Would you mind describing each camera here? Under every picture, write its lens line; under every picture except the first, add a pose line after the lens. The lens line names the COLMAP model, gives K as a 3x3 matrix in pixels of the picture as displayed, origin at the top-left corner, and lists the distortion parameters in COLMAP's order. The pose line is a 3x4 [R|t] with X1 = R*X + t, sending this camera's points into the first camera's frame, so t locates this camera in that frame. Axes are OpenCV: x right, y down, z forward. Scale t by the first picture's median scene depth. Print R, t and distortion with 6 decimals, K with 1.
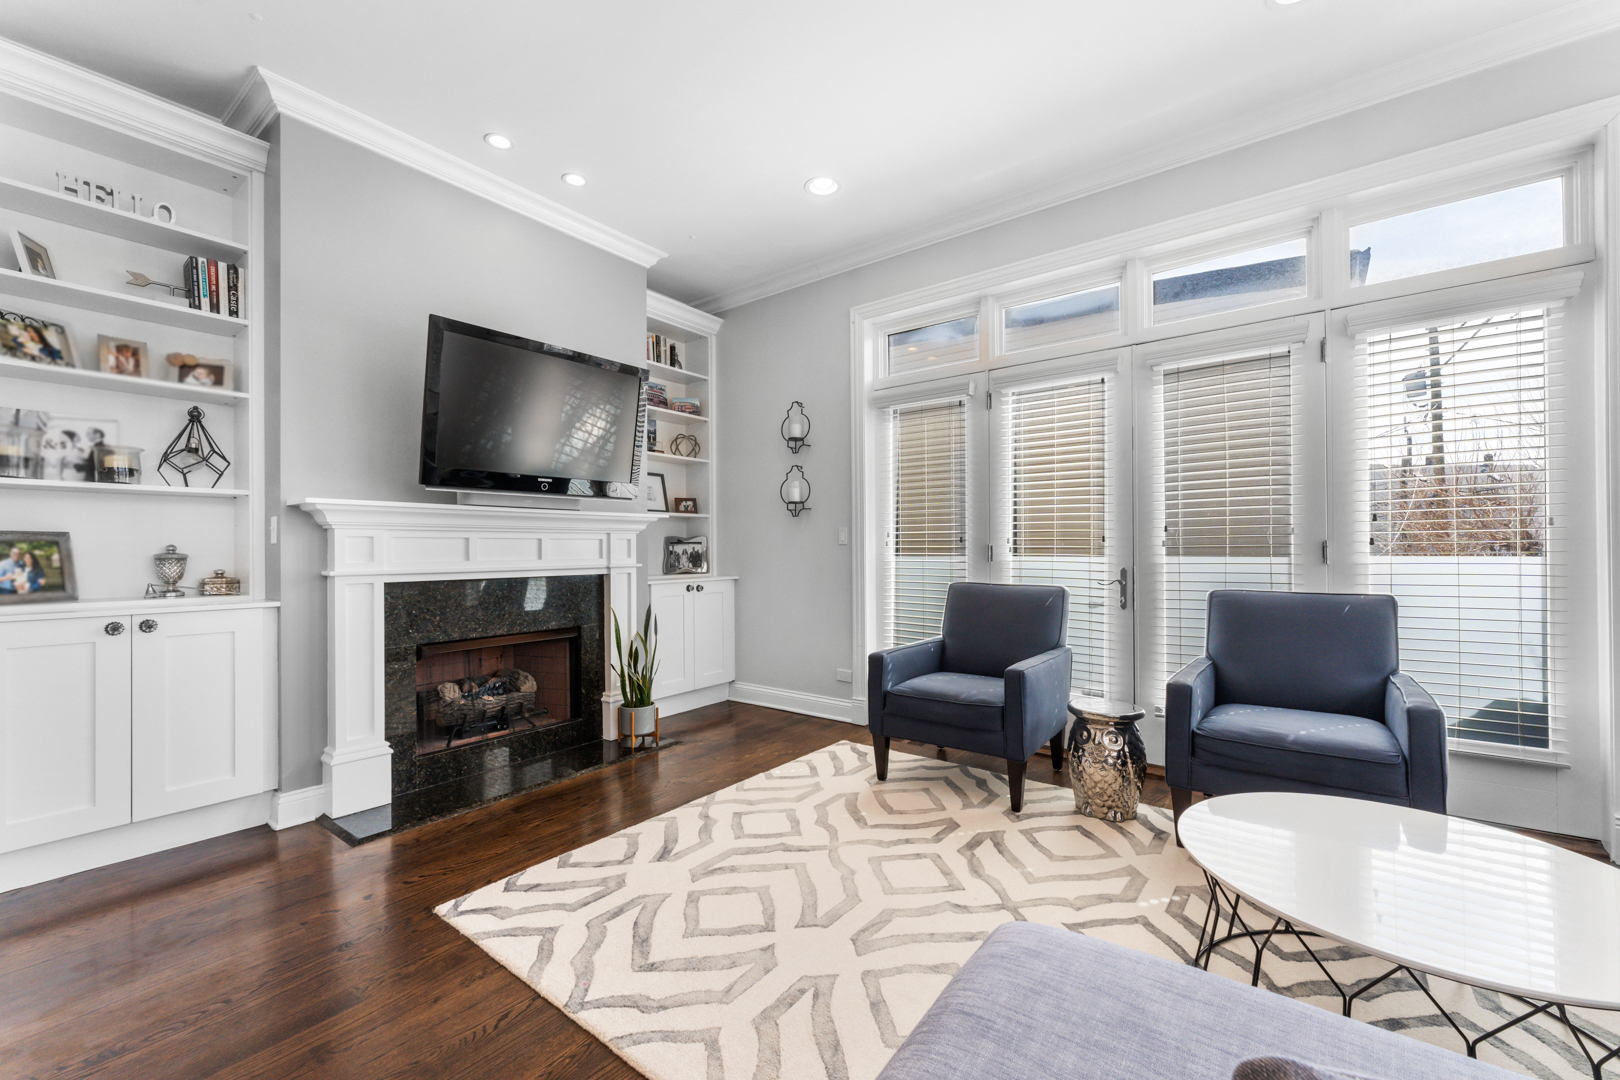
lens RADIAL K [[651.3, 0, 805.3], [0, 651.3, 547.9], [0, 0, 1]] dist [-0.001170, -0.000147]
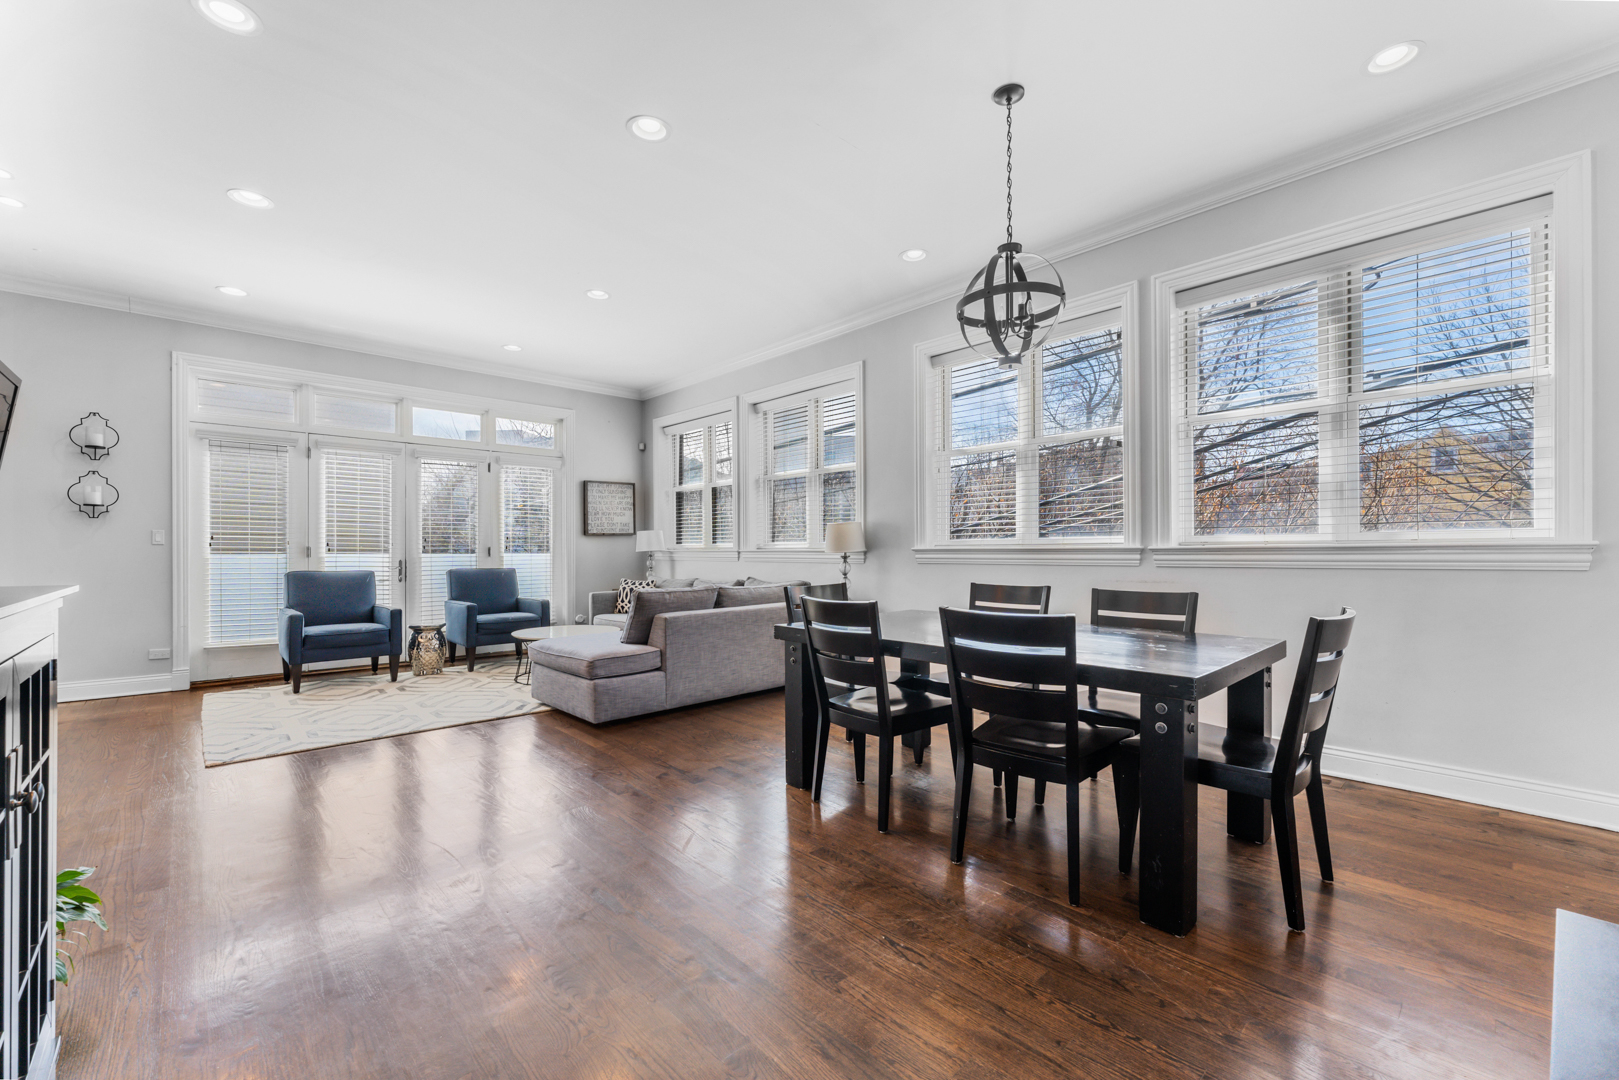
lens RADIAL K [[665.0, 0, 803.8], [0, 665.0, 547.6], [0, 0, 1]] dist [0.000227, 0.000308]
pose [[0.173339, 0.010990, 0.984801, -1.457866], [-0.004631, 0.999936, -0.010344, 0.011649], [-0.984851, -0.002768, 0.173378, -0.582579]]
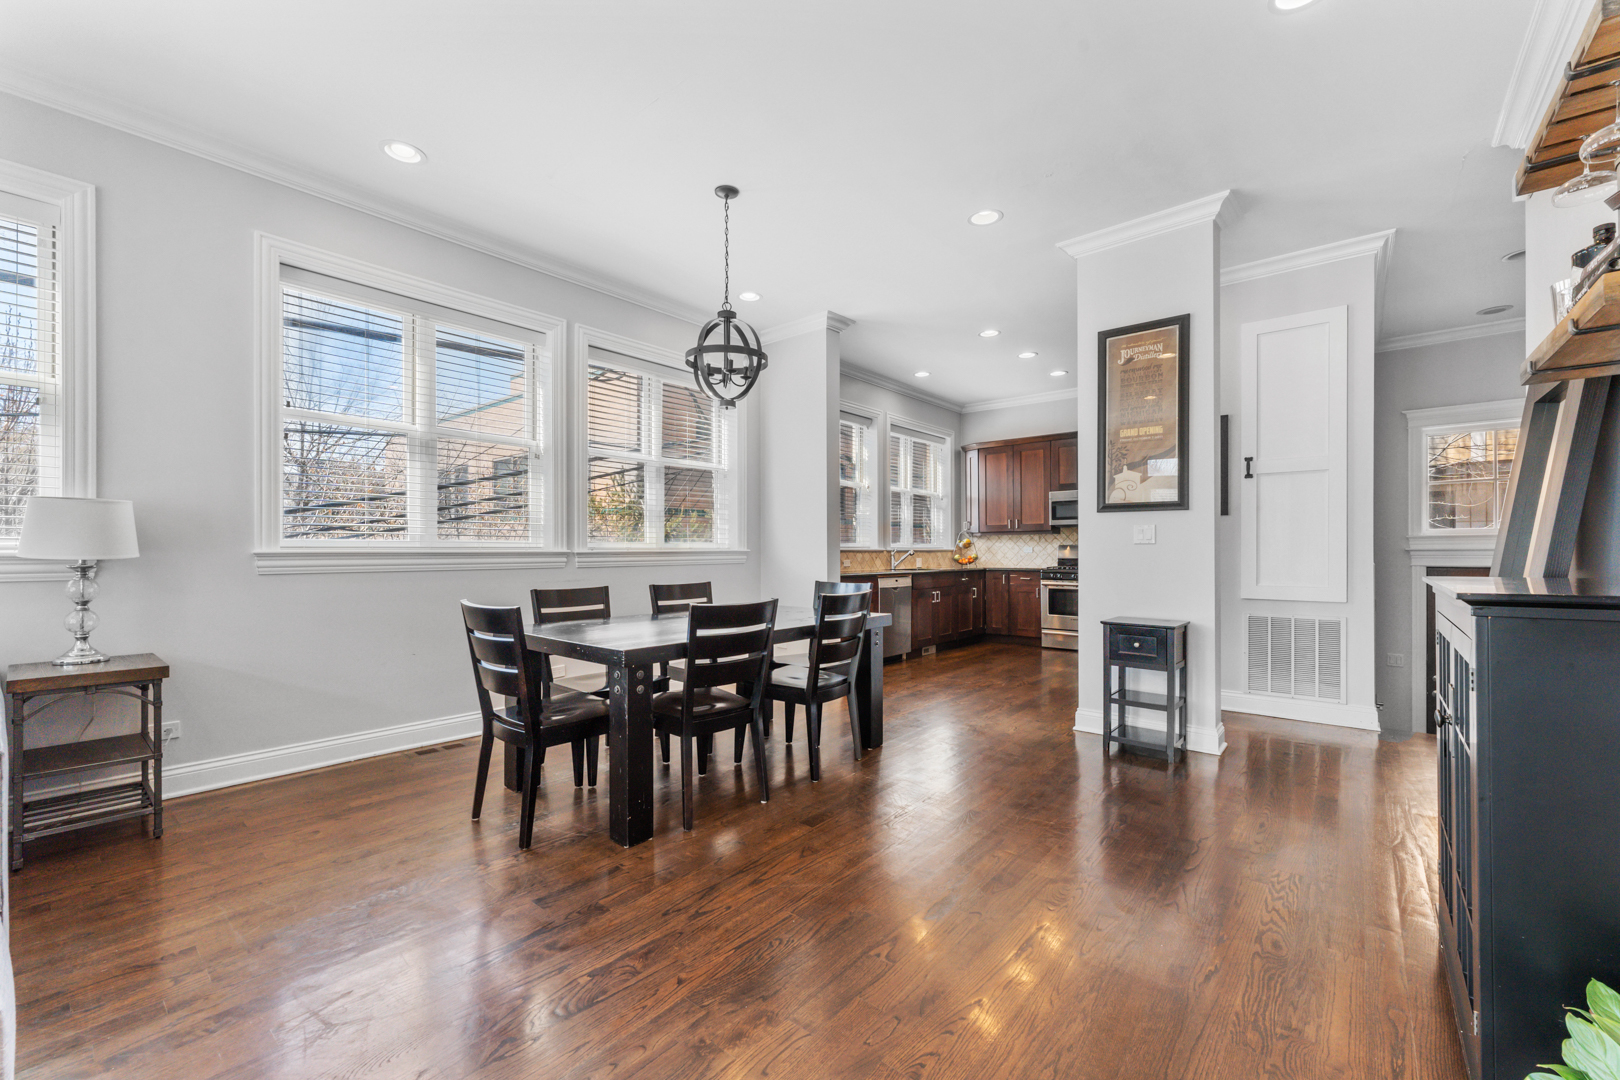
lens RADIAL K [[660.4, 0, 806.6], [0, 660.4, 552.6], [0, 0, 1]] dist [0.000268, 0.000035]
pose [[-0.999031, 0.006469, 0.043542, -0.614571], [0.006272, 0.999969, -0.004670, 0.007932], [-0.043571, -0.004393, -0.999041, 0.549498]]
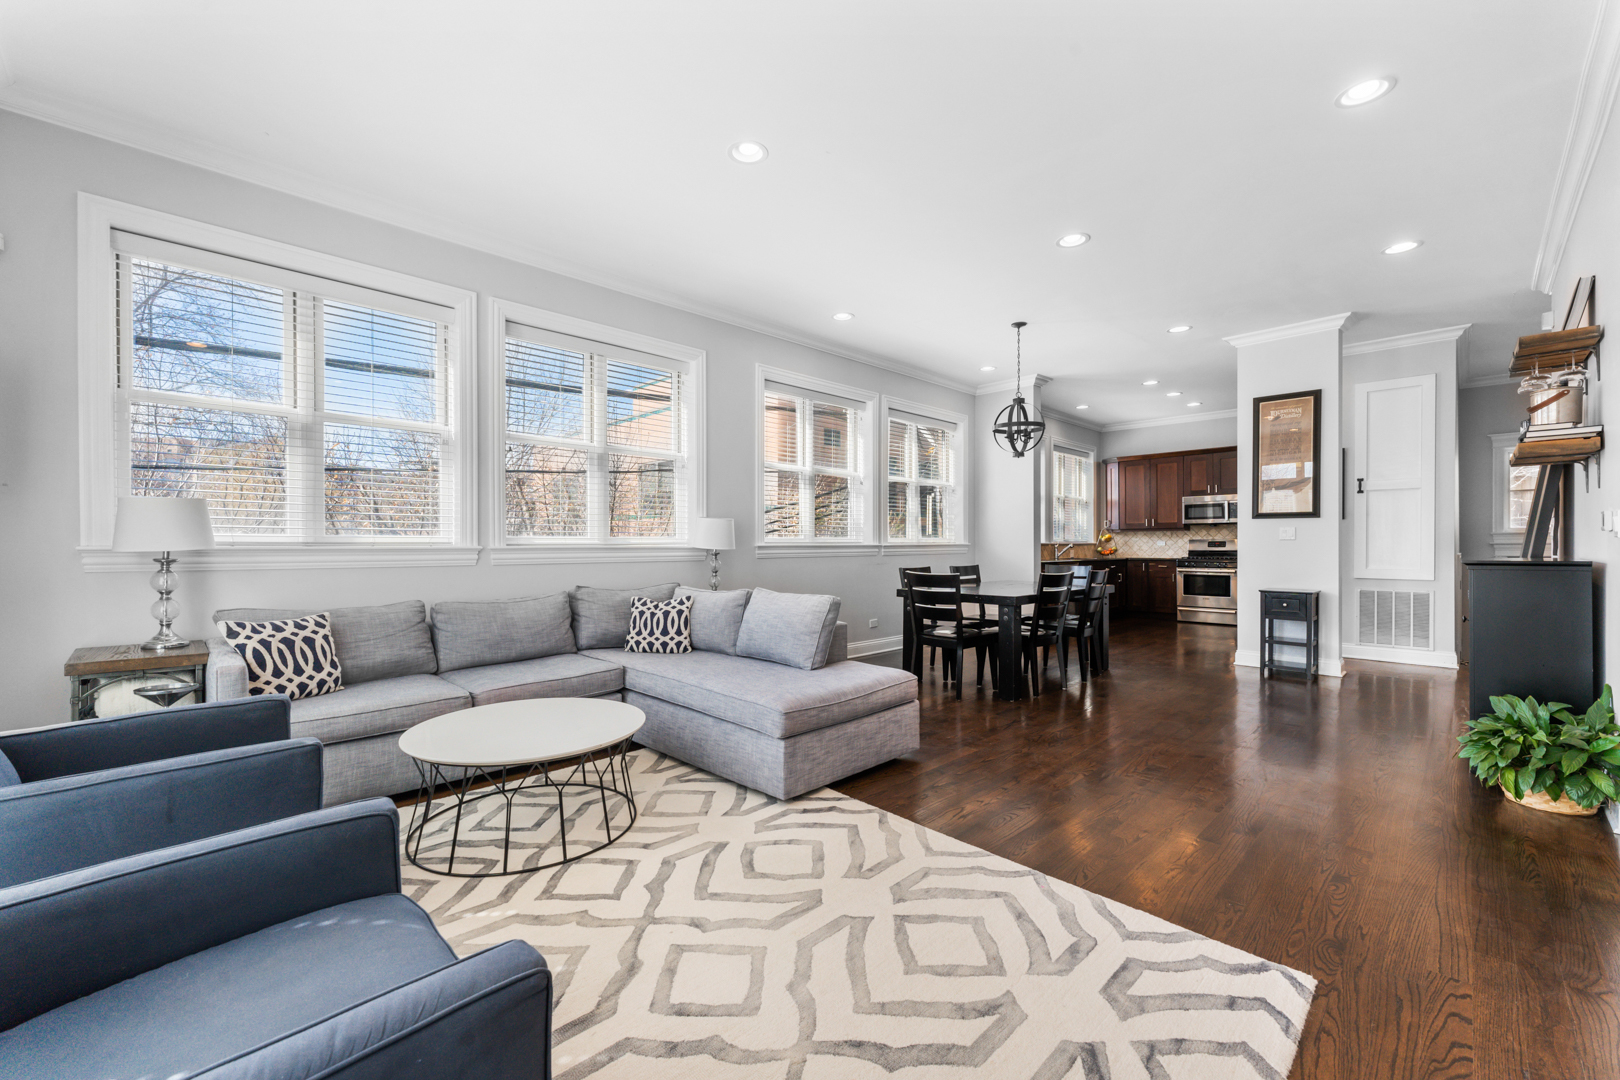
lens RADIAL K [[653.4, 0, 807.8], [0, 653.4, 549.7], [0, 0, 1]] dist [0.001108, 0.000101]
pose [[-0.990327, 0.006697, 0.138594, -0.041137], [0.006874, 0.999976, 0.000802, 0.006761], [-0.138586, 0.001747, -0.990349, 1.401395]]
